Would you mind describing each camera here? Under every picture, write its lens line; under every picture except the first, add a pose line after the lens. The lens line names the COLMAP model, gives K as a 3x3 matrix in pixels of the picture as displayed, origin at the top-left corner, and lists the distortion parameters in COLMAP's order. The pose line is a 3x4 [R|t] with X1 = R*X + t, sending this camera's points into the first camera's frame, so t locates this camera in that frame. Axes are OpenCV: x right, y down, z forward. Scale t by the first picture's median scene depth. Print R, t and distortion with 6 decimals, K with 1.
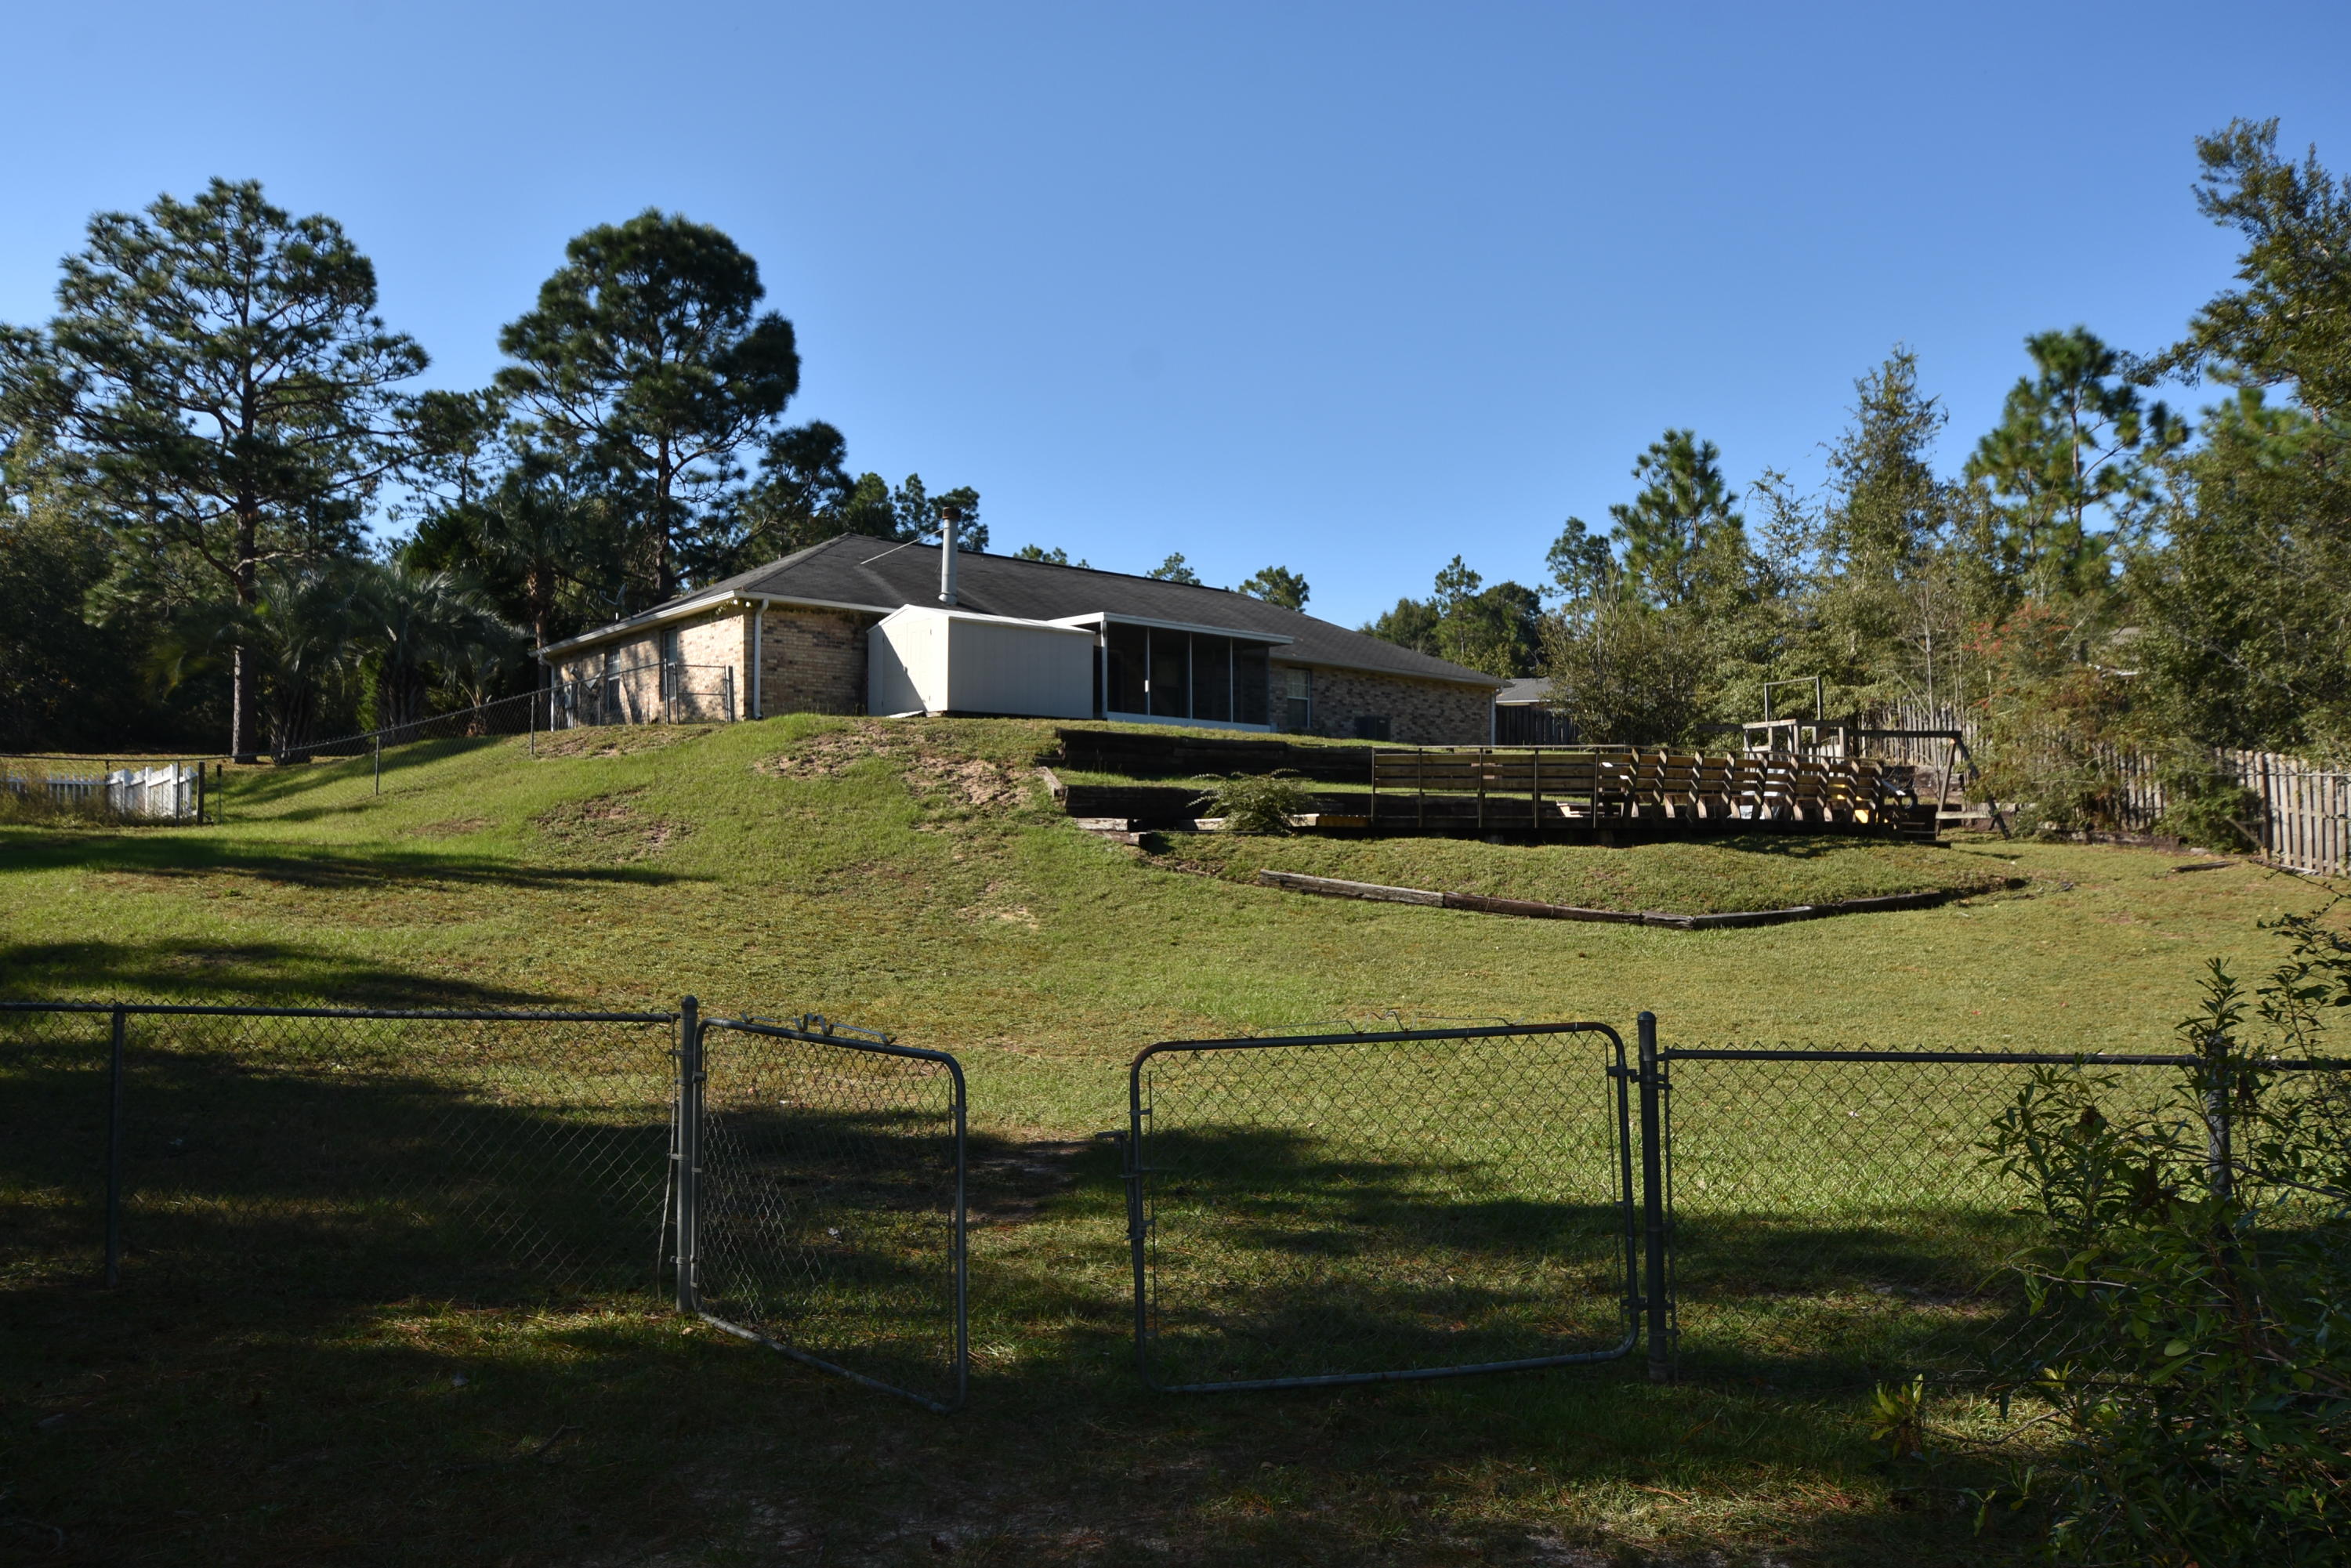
lens RADIAL K [[1697.3, 0, 1175.7], [0, 1697.3, 785.1], [0, 0, 1]] dist [-0.000550, -0.000144]
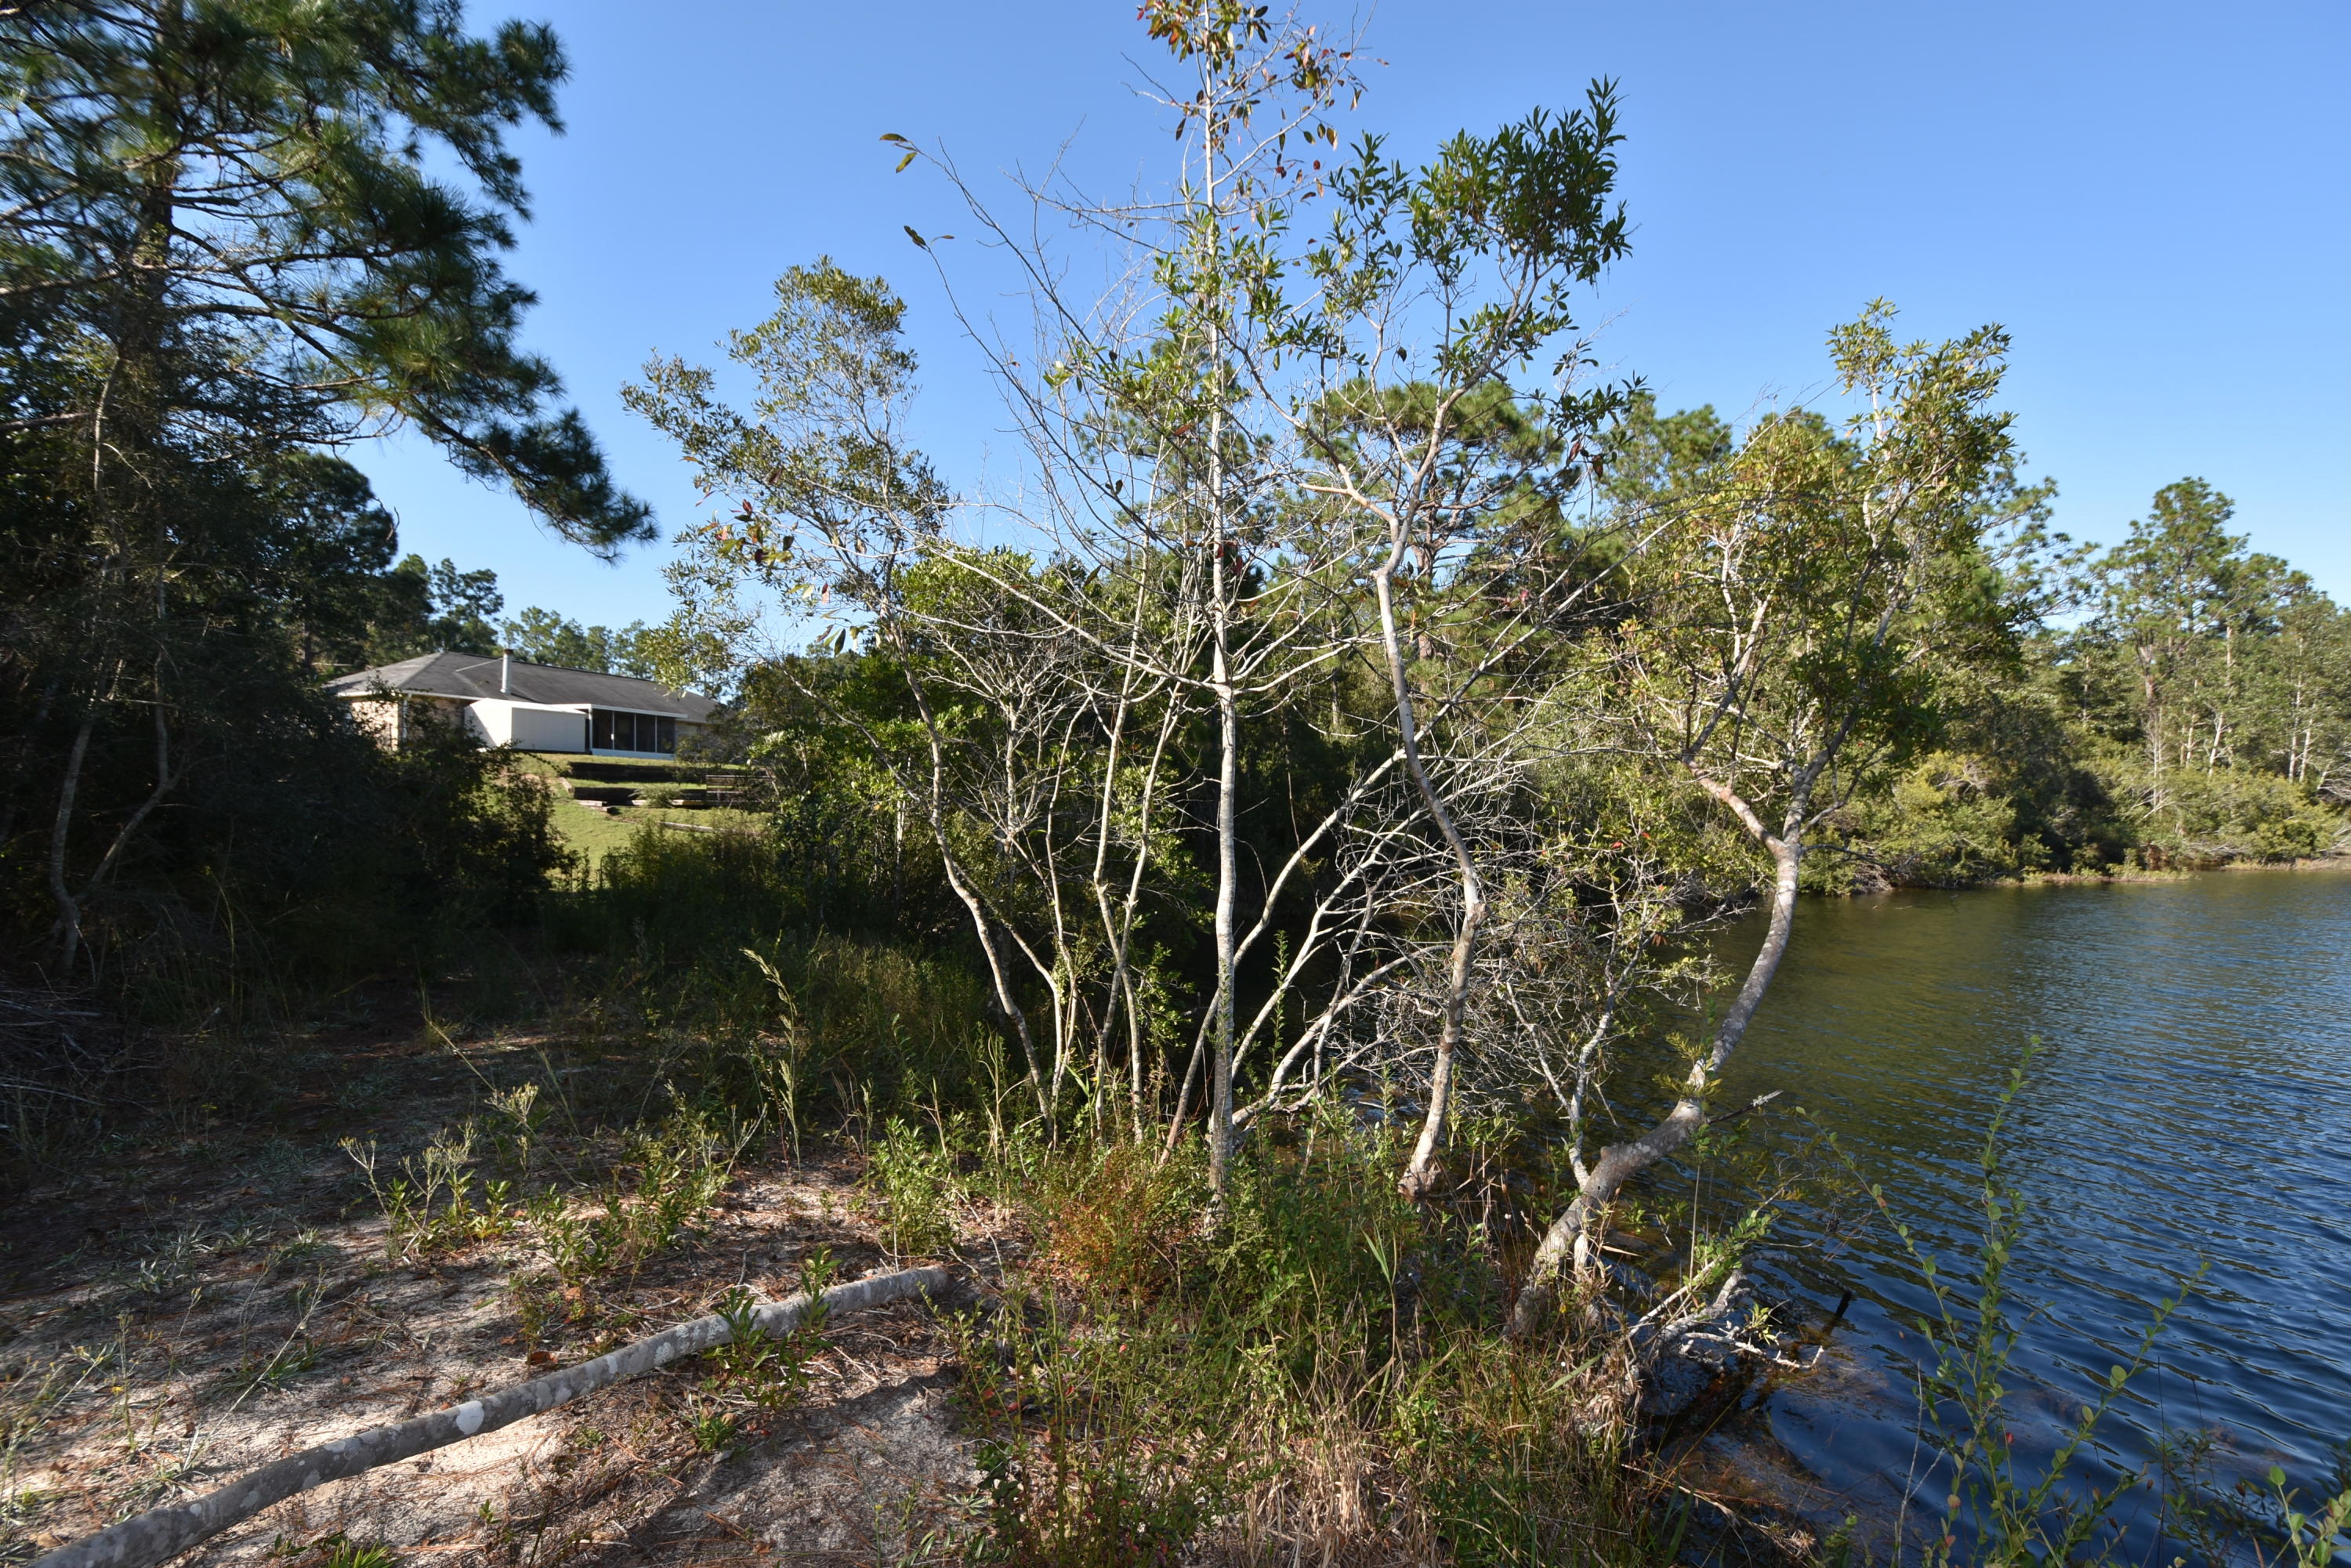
lens RADIAL K [[1019.6, 0, 1173.3], [0, 1019.6, 794.0], [0, 0, 1]] dist [0.000423, 0.000037]
pose [[0.886020, 0.011359, 0.463508, 0.012491], [-0.026862, 0.999278, 0.026860, -0.030830], [-0.462868, -0.036250, 0.885686, -0.428111]]
